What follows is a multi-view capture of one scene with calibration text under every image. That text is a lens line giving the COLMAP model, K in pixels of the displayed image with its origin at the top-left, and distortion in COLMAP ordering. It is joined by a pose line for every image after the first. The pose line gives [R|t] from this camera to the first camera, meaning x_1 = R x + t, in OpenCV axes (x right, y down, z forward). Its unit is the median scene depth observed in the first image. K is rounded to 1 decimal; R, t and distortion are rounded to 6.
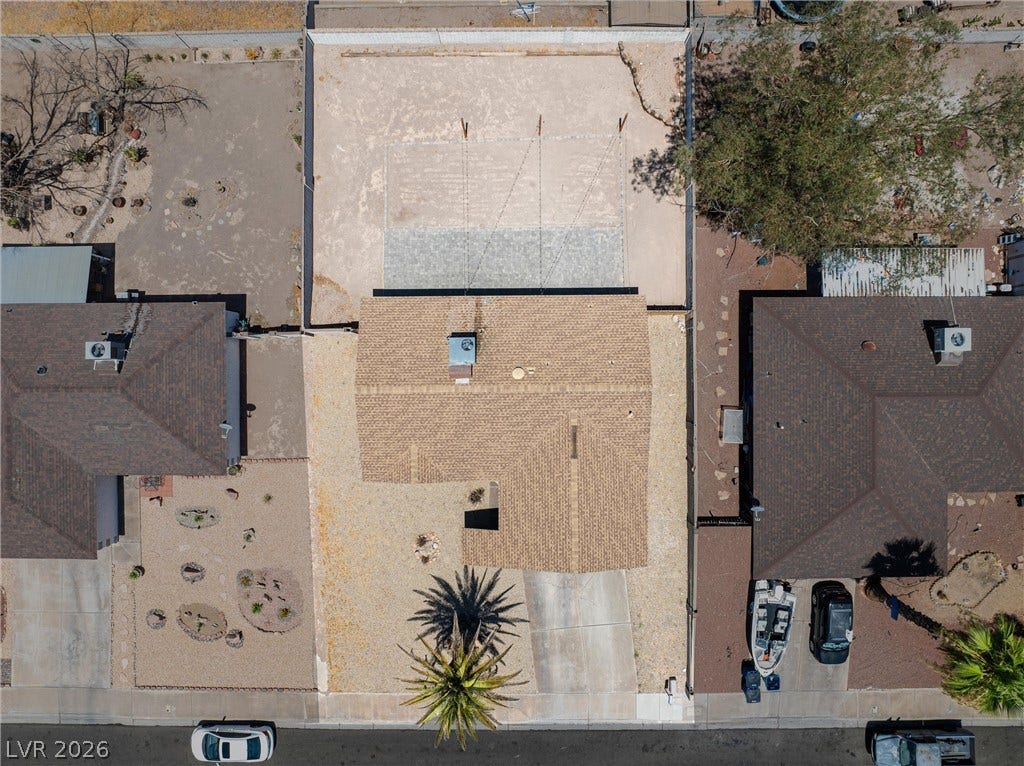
lens RADIAL K [[742.4, 0, 512.0], [0, 742.4, 383.0], [0, 0, 1]] dist [-0.043179, 0.012117]
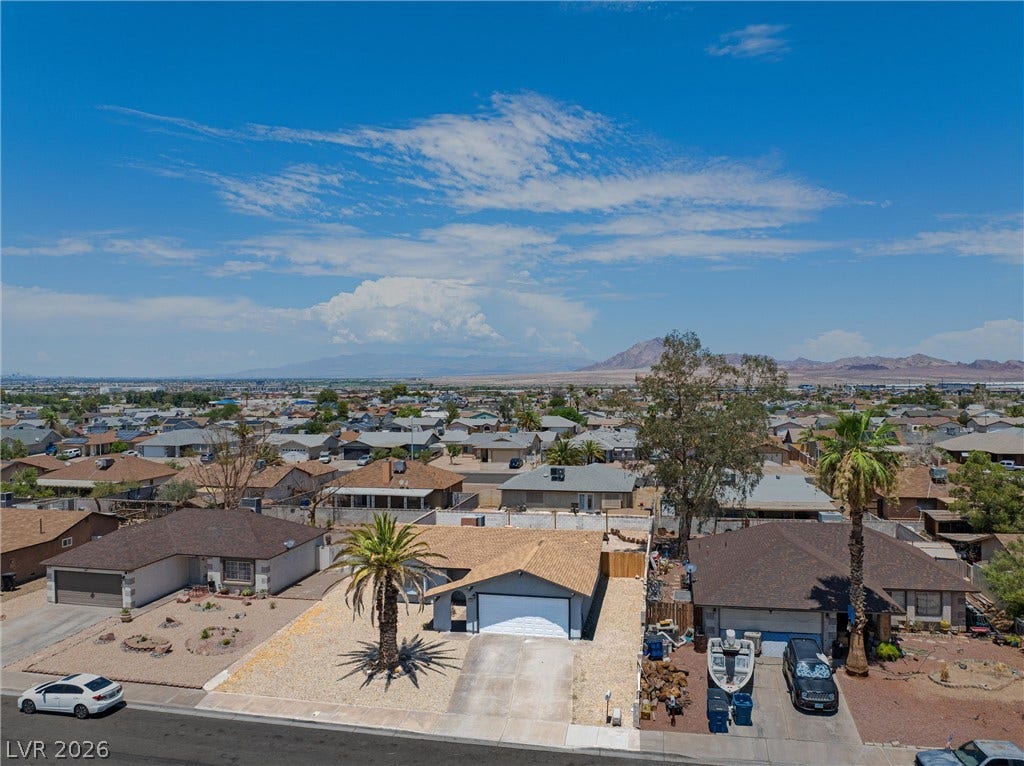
lens RADIAL K [[728.2, 0, 512.0], [0, 728.2, 383.0], [0, 0, 1]] dist [-0.033292, 0.000230]
pose [[0.977453, 0.003478, -0.211127, 0.270463], [-0.211113, -0.003764, -0.977454, 1.179405], [-0.004194, 0.999987, -0.002945, 0.652883]]
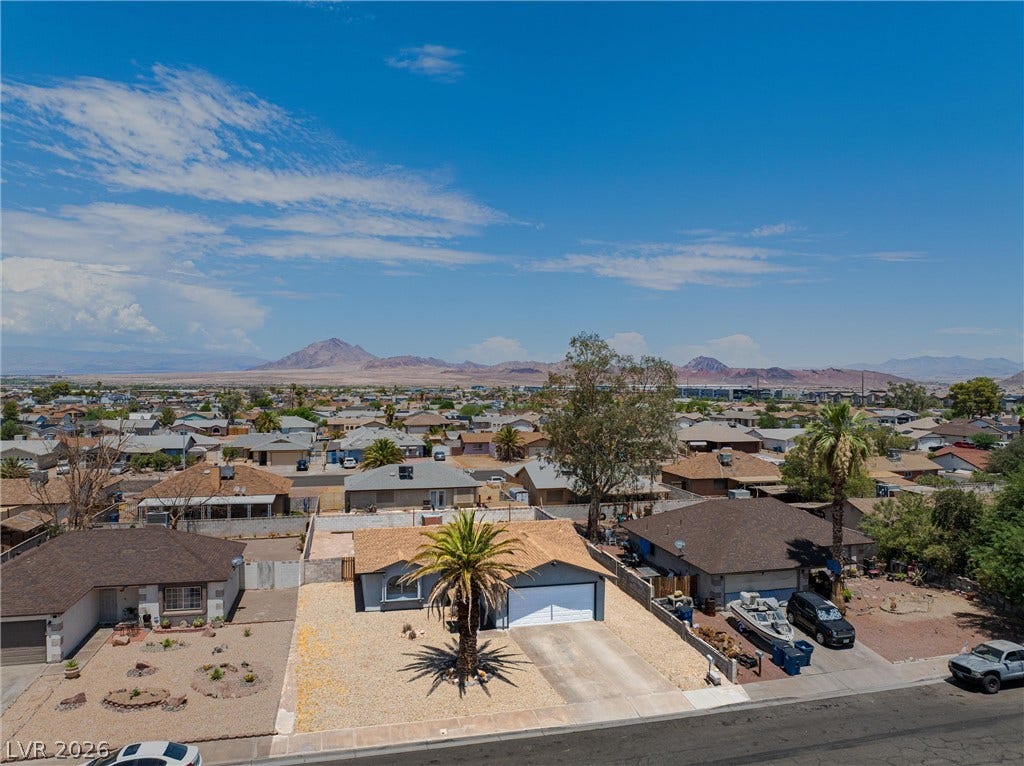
lens RADIAL K [[722.0, 0, 512.0], [0, 722.0, 383.0], [0, 0, 1]] dist [-0.041419, 0.009526]
pose [[0.973522, 0.011978, 0.228278, -0.206499], [0.228343, -0.004381, -0.973571, 1.175113], [-0.010661, 0.999919, -0.007000, 0.664497]]
